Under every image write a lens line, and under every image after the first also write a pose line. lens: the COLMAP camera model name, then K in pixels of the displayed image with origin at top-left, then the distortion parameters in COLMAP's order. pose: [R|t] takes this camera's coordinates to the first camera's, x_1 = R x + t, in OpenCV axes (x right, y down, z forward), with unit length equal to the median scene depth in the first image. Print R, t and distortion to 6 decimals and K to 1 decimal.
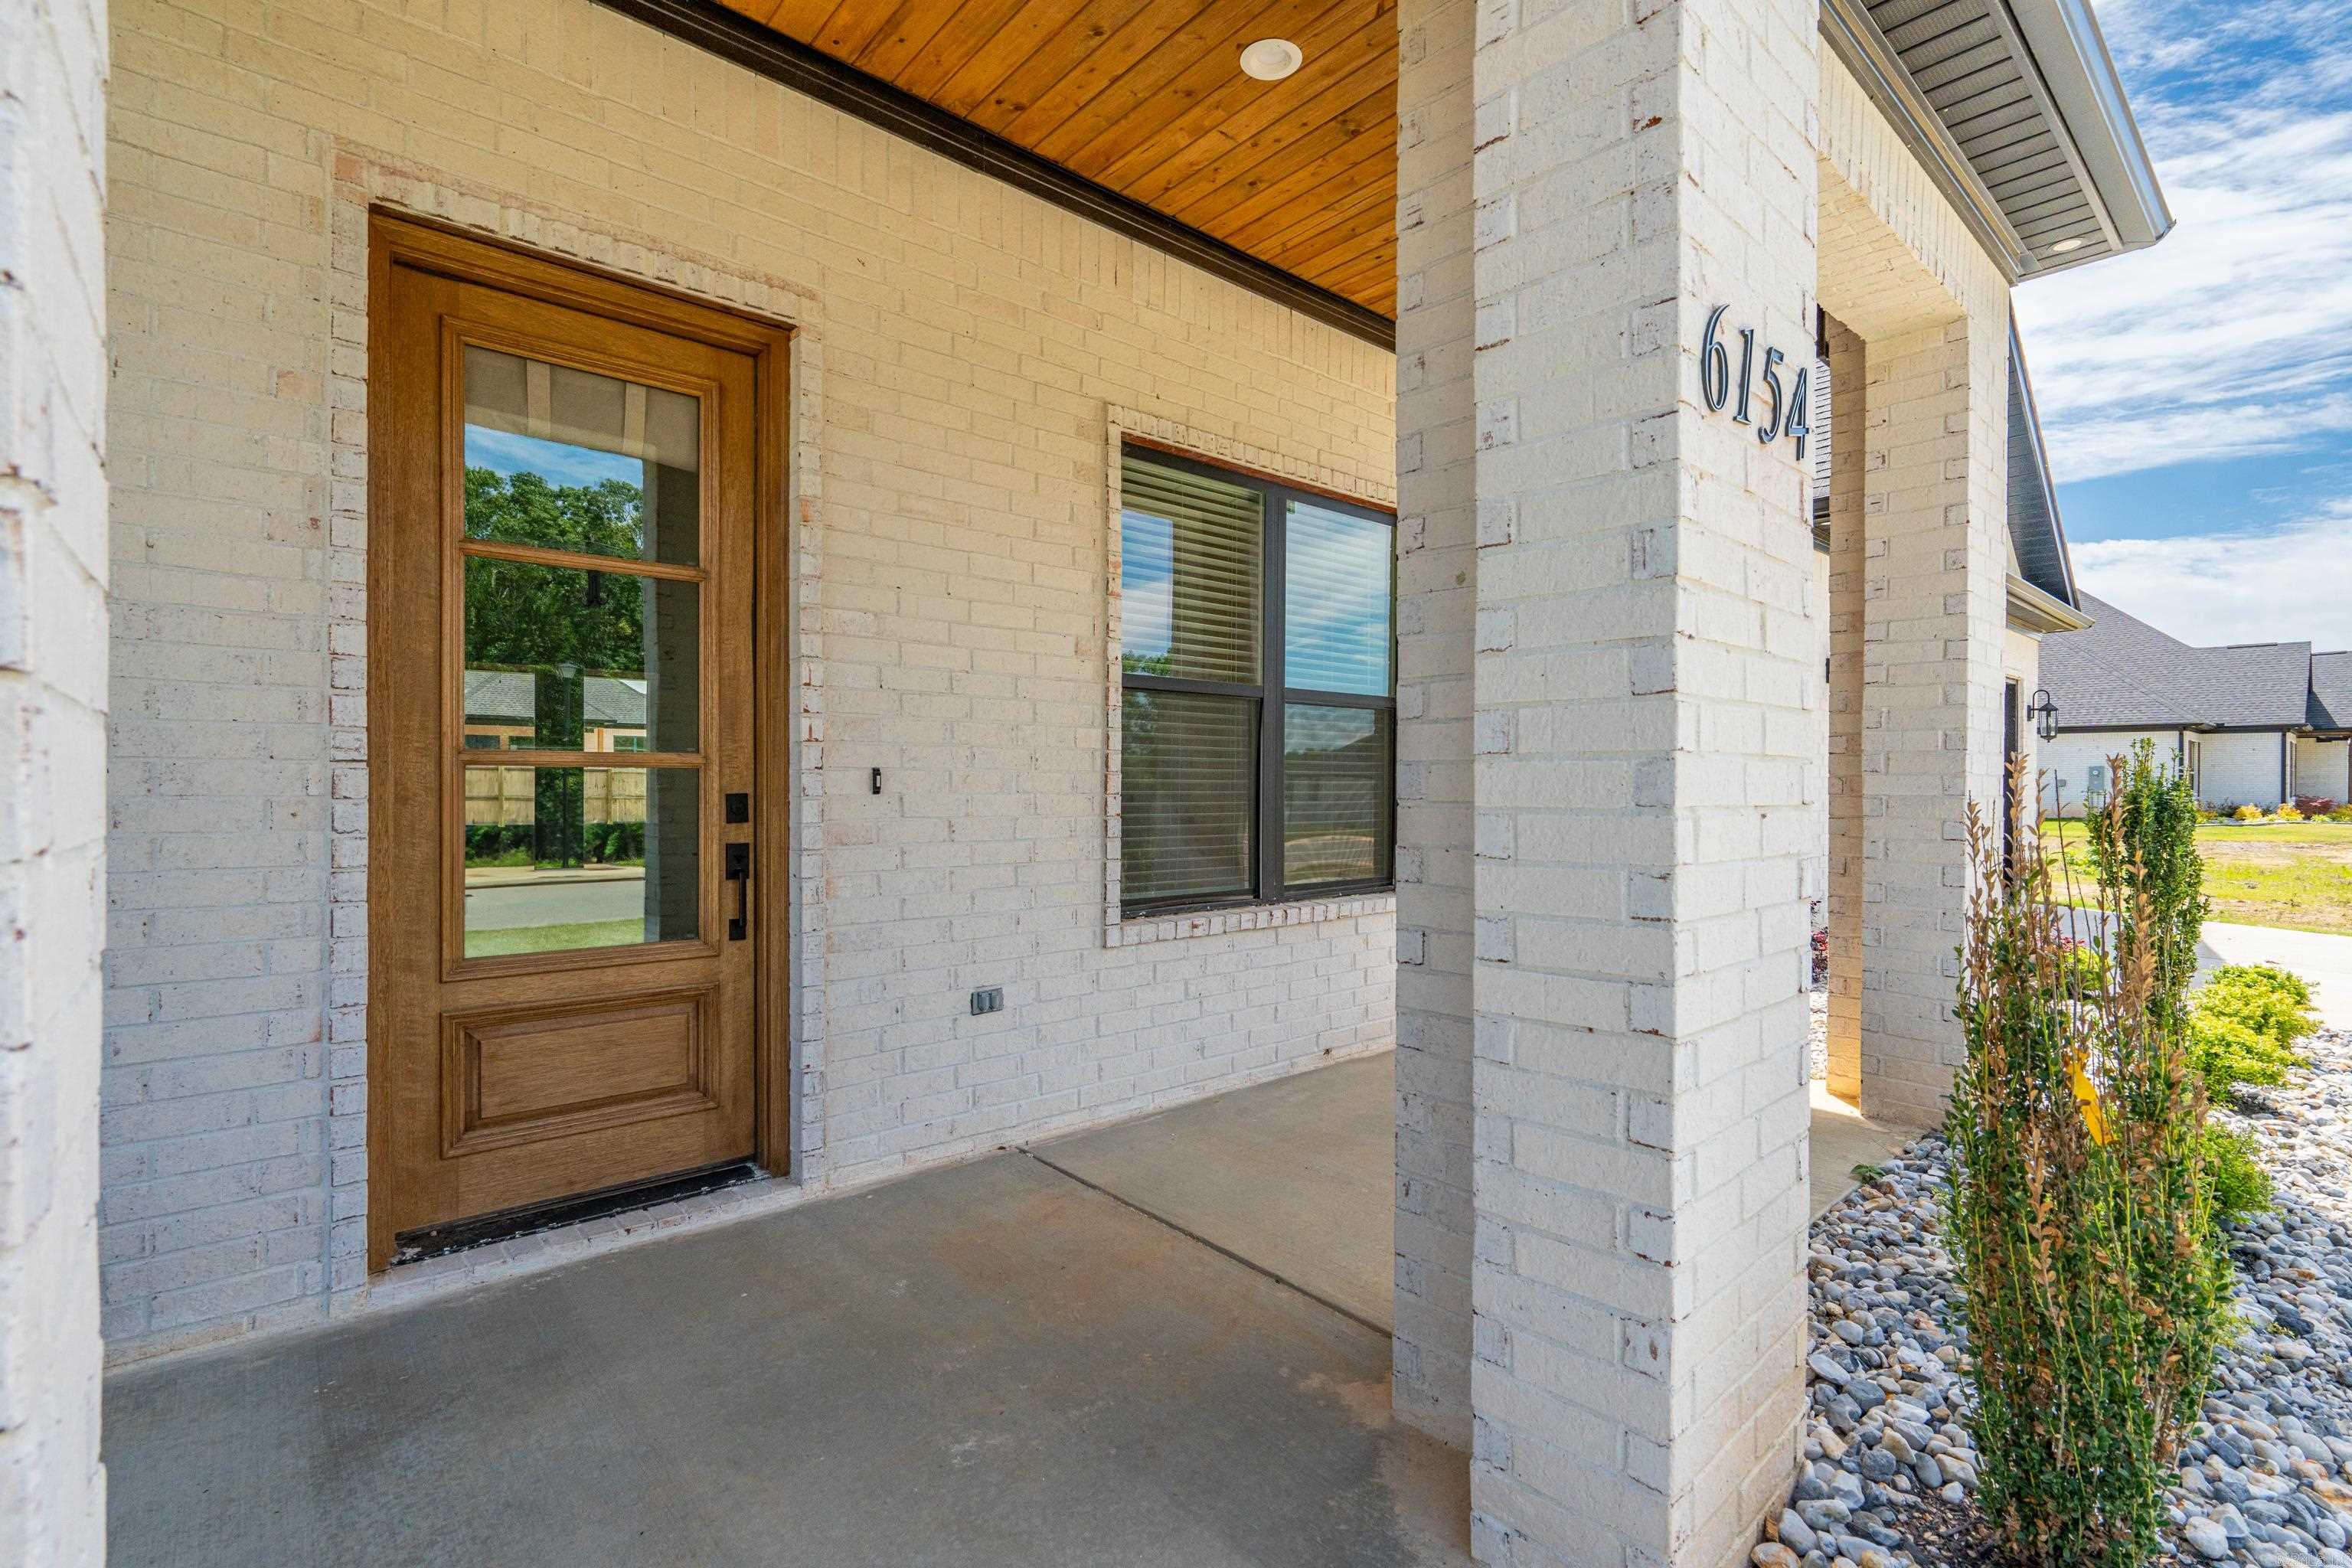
lens RADIAL K [[1059.4, 0, 1176.0], [0, 1059.4, 784.0], [0, 0, 1]] dist [-0.003916, -0.000346]
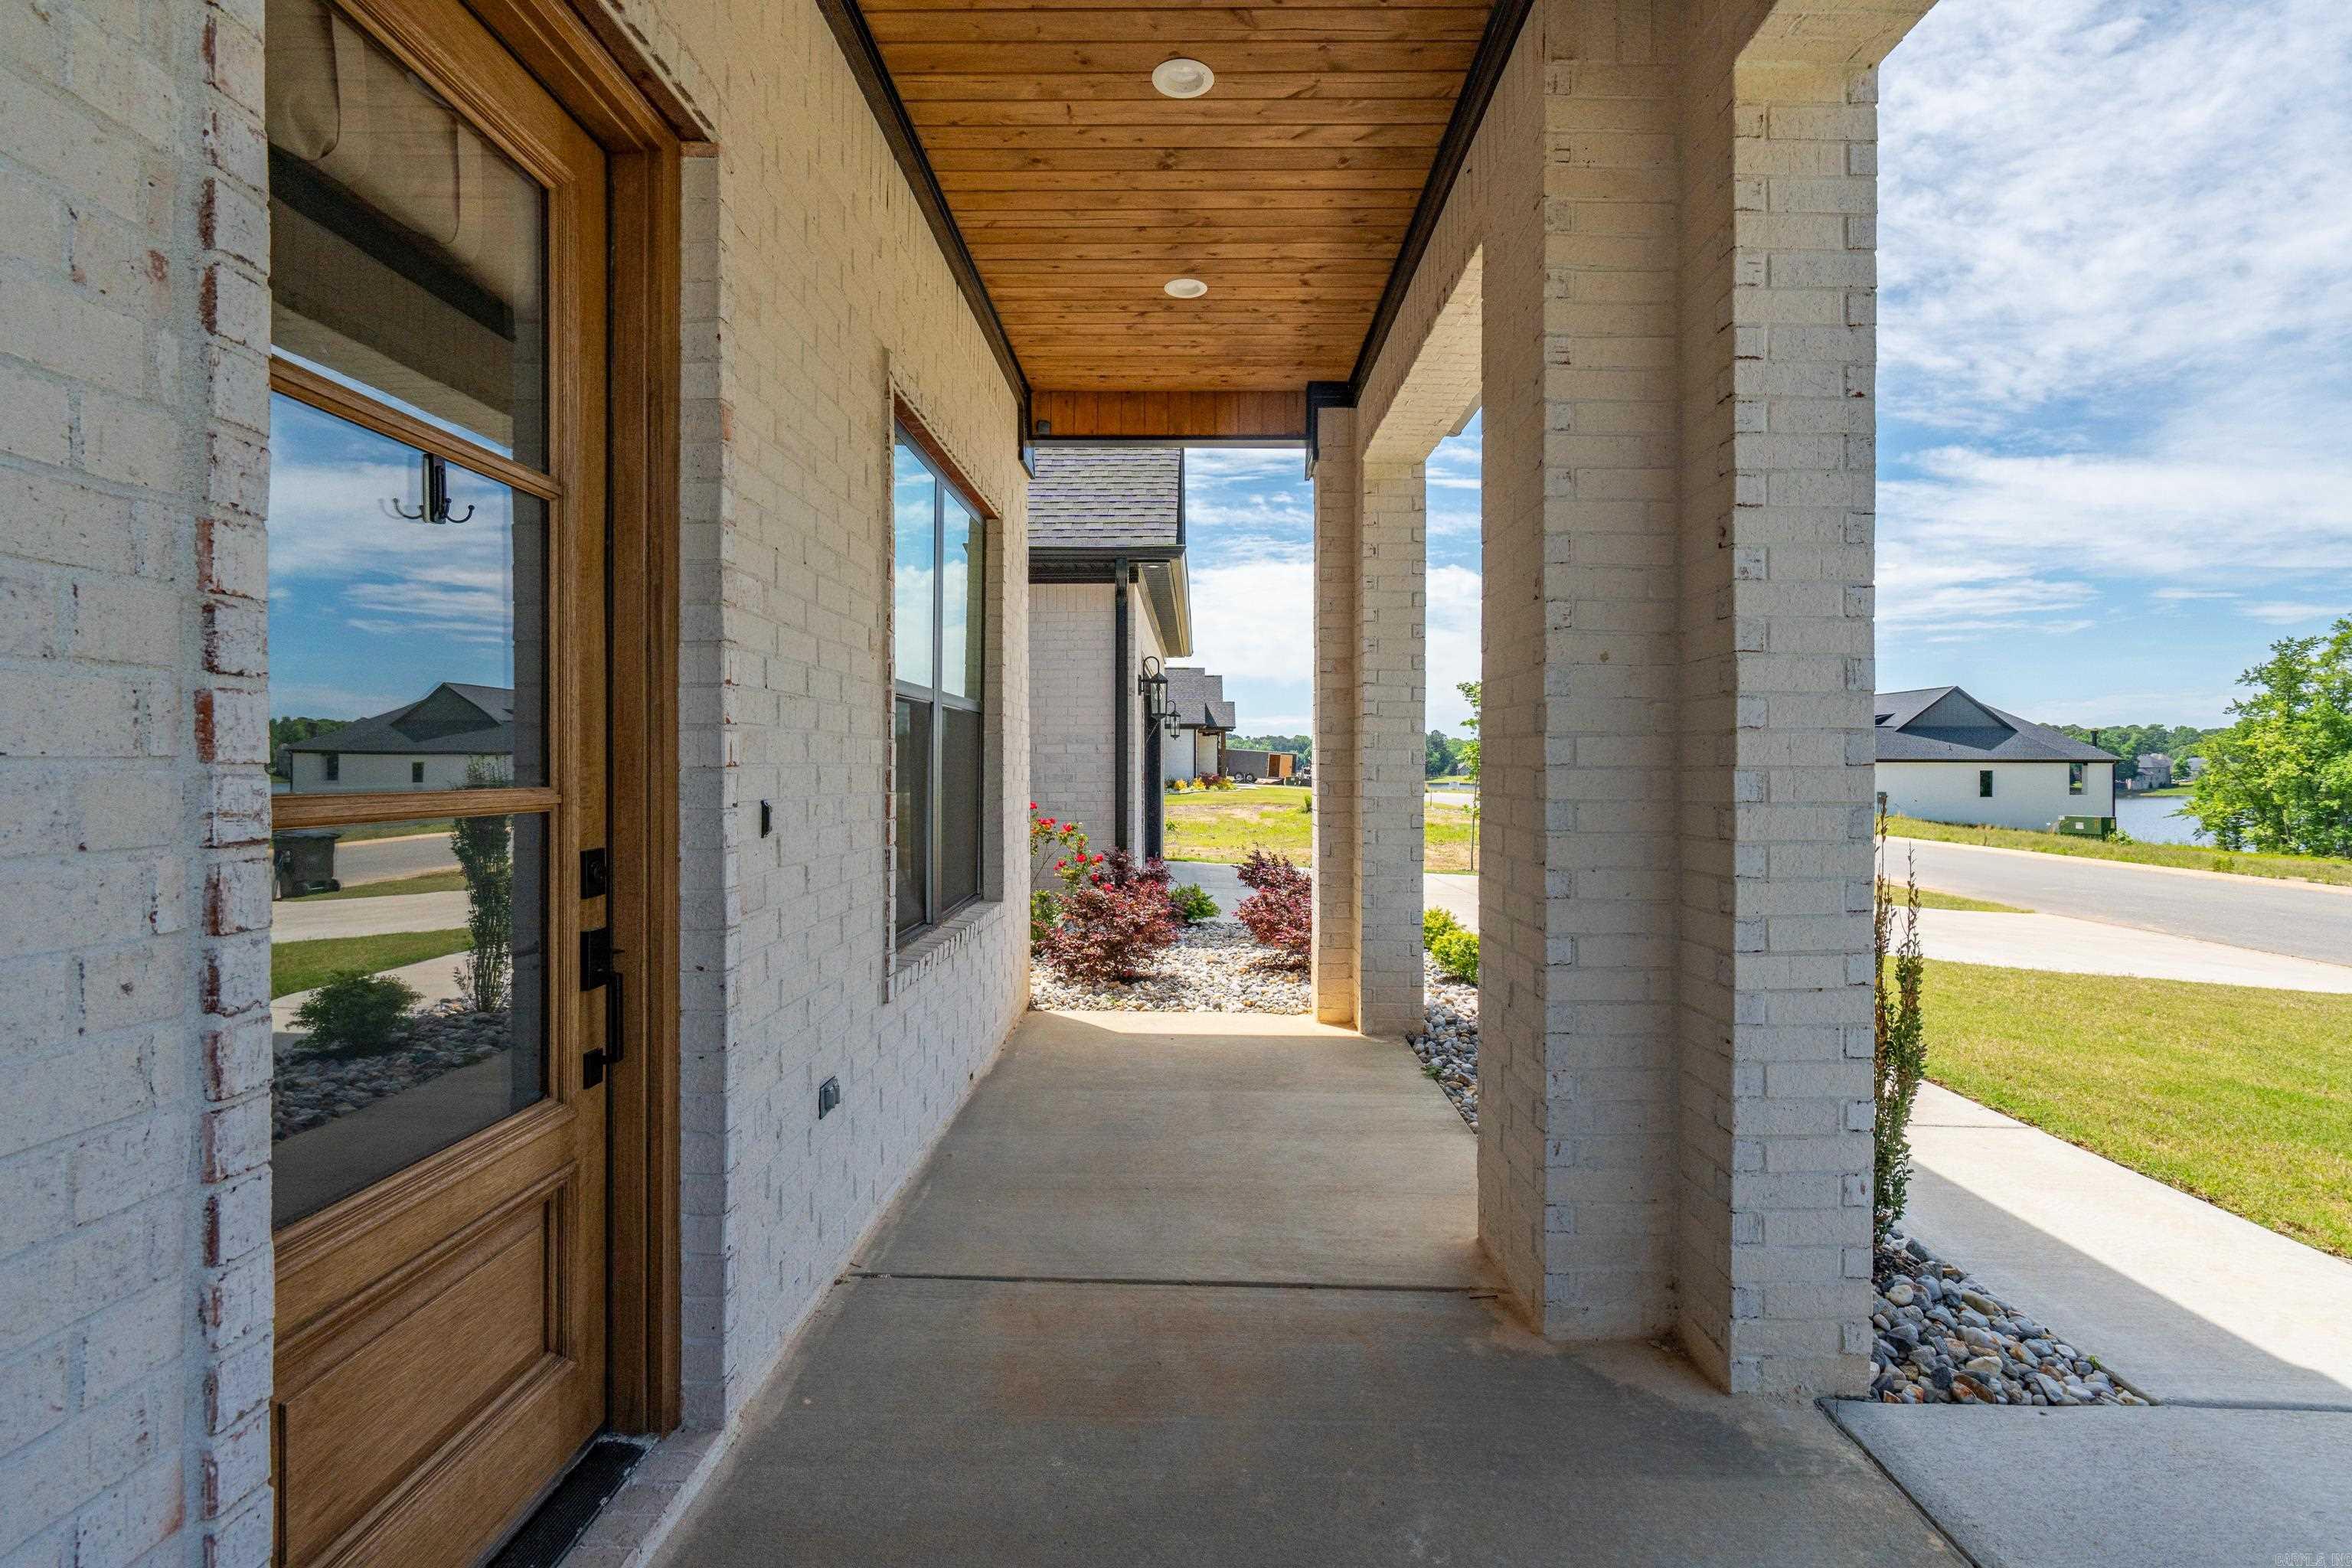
lens RADIAL K [[1064.7, 0, 1177.8], [0, 1064.7, 762.8], [0, 0, 1]] dist [-0.003340, -0.000469]
pose [[0.671283, 0.000083, 0.741201, -0.858442], [-0.000673, 1.000000, 0.000498, -0.055824], [-0.741201, -0.000833, 0.671283, 0.435267]]
